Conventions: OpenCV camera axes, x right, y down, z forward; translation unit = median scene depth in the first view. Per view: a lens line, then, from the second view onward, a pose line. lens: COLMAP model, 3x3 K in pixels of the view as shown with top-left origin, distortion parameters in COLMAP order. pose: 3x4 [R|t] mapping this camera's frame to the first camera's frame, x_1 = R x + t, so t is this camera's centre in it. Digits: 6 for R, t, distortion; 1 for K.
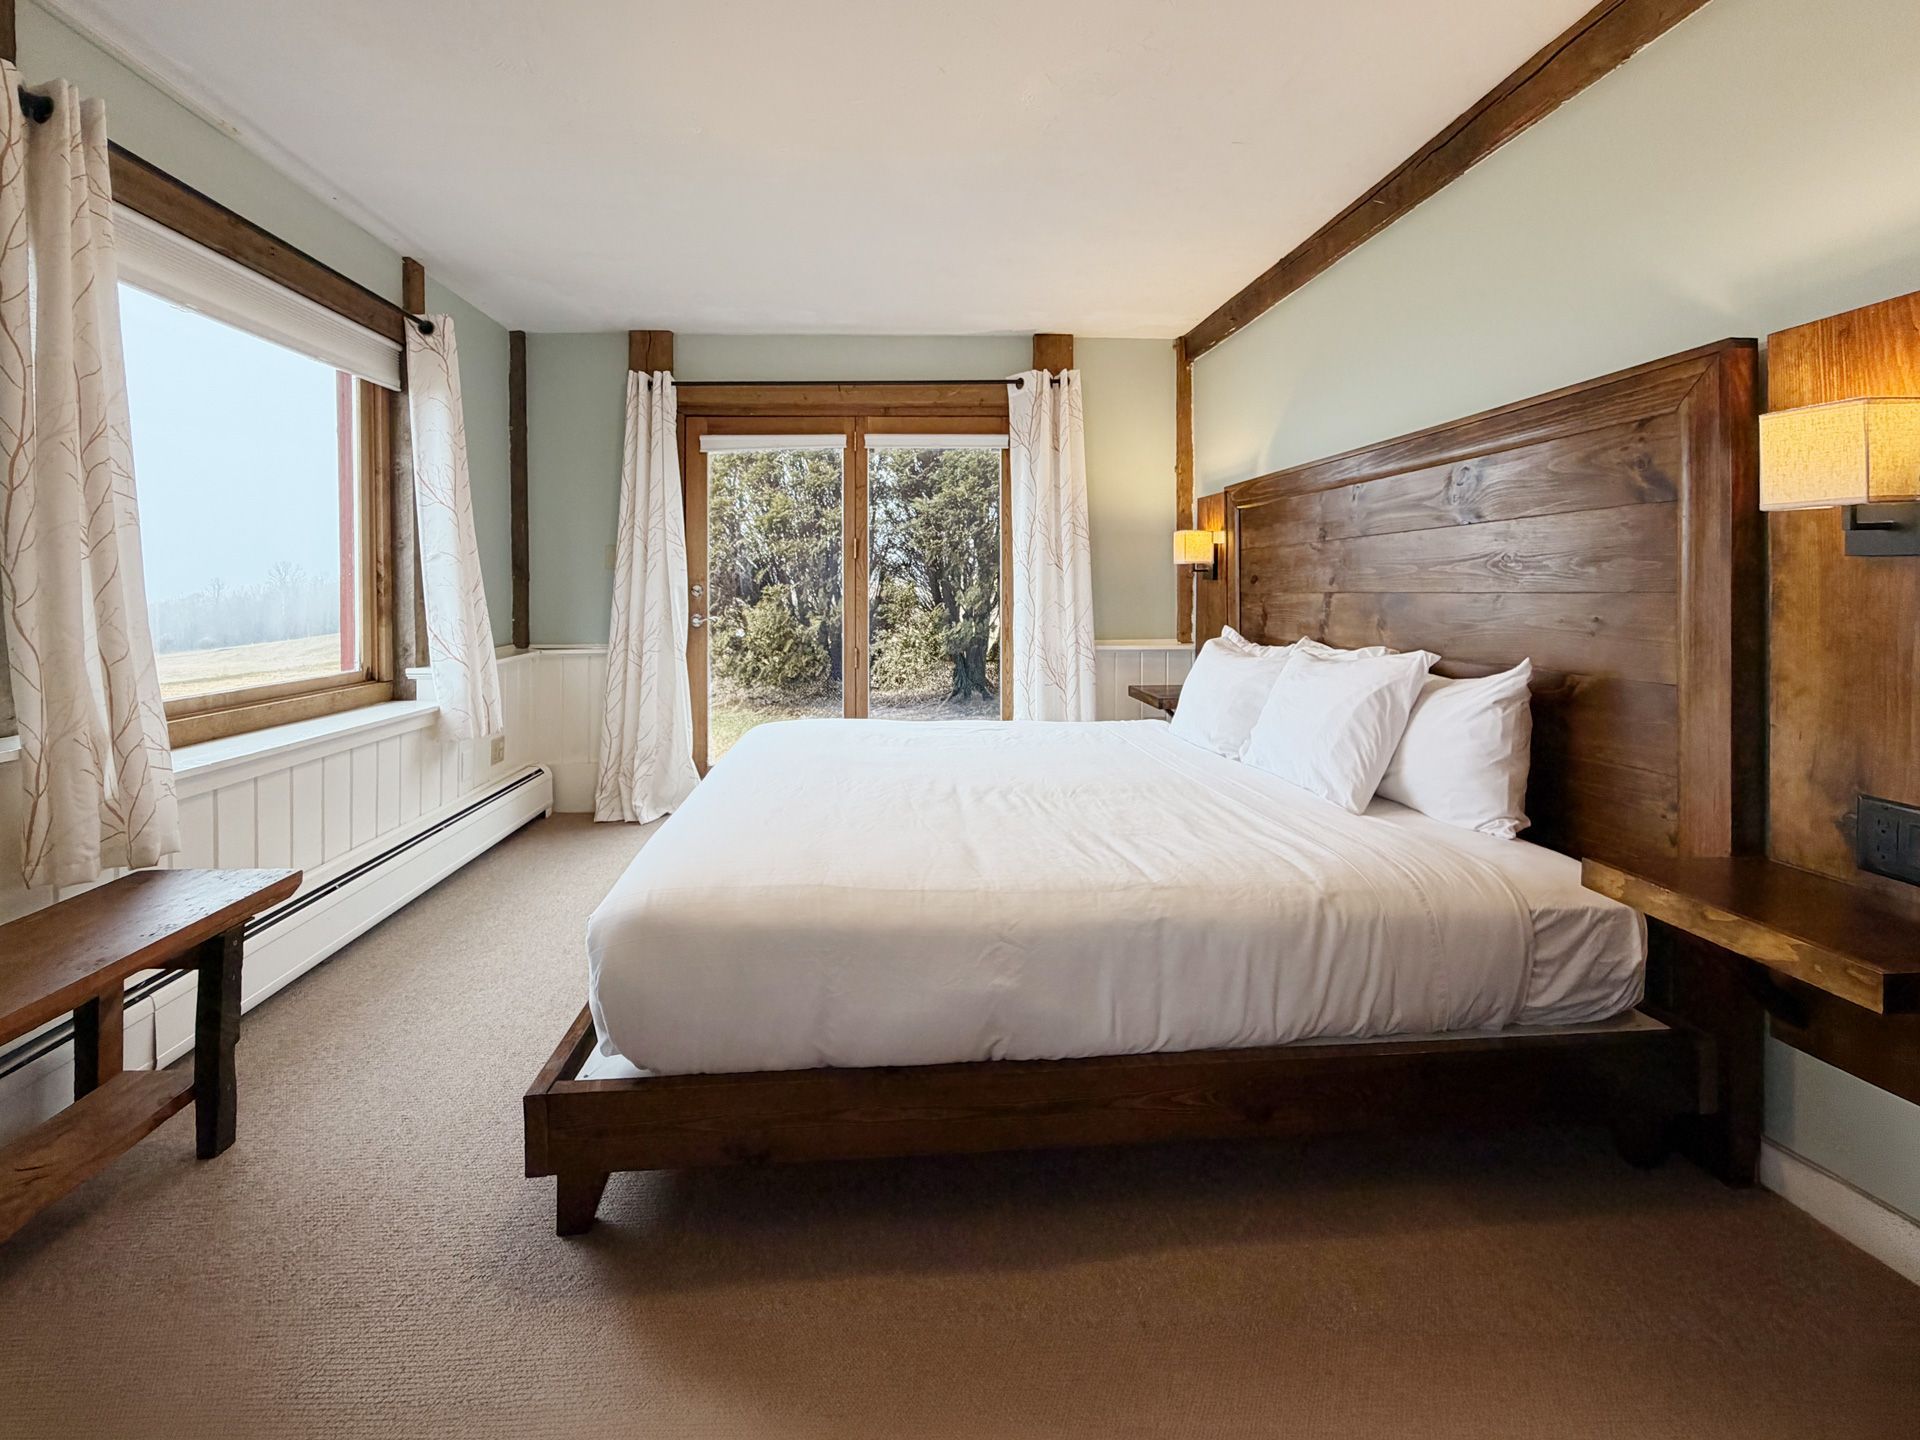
lens RADIAL K [[808.8, 0, 929.3], [0, 808.8, 587.3], [0, 0, 1]] dist [0.000326, -0.000066]
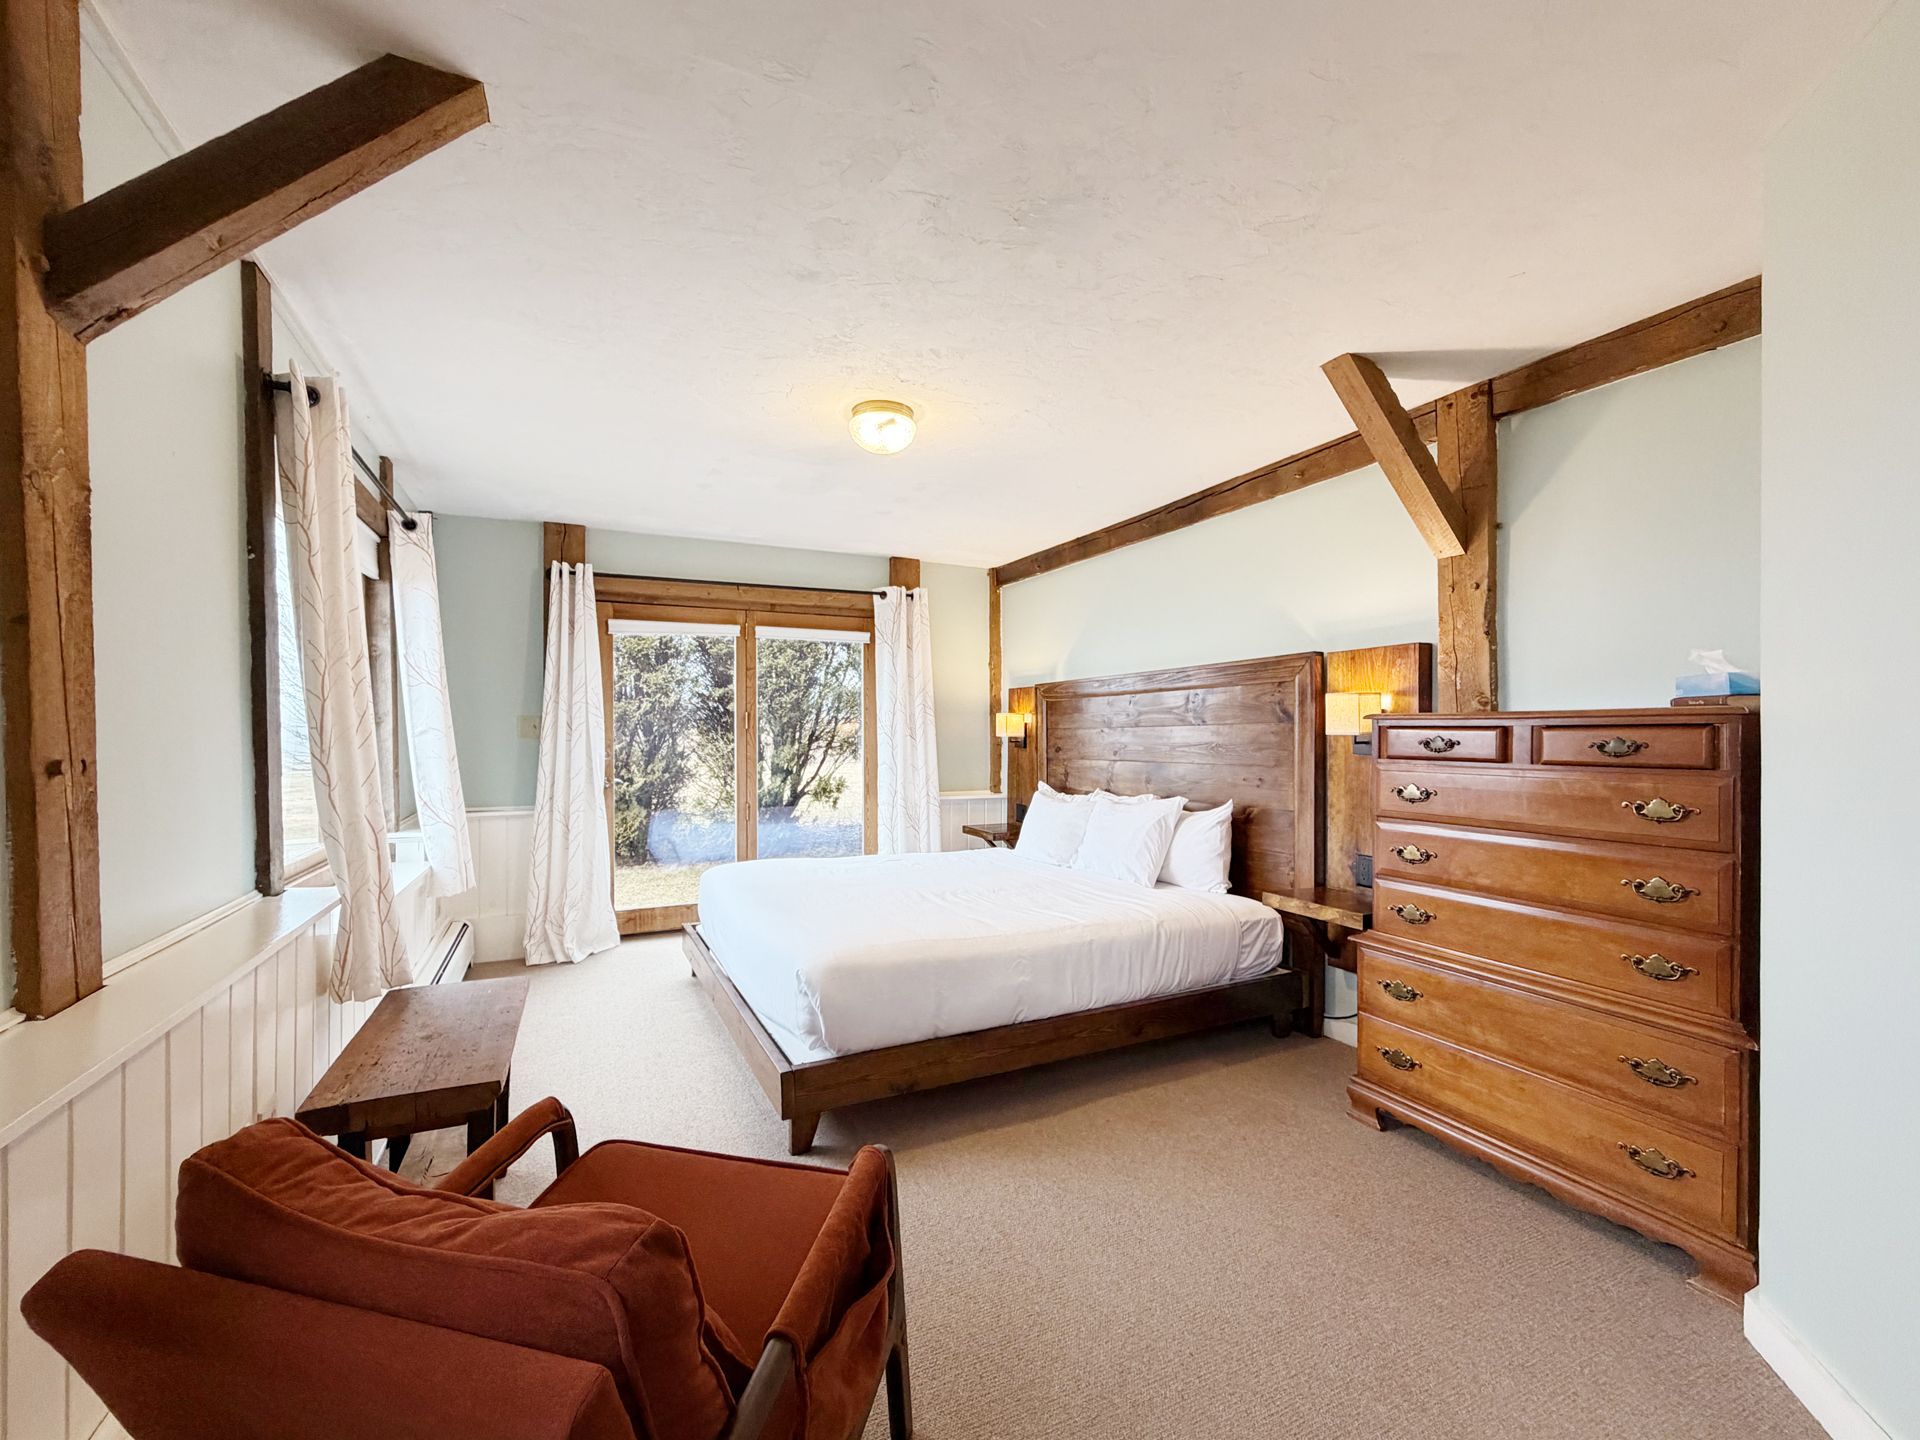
lens RADIAL K [[794.2, 0, 967.0], [0, 794.2, 736.0], [0, 0, 1]] dist [-0.001031, -0.000057]
pose [[0.922308, 0.005589, 0.386415, -0.422672], [-0.005287, 0.999984, -0.001847, -0.042238], [-0.386420, -0.000340, 0.922323, -0.370154]]
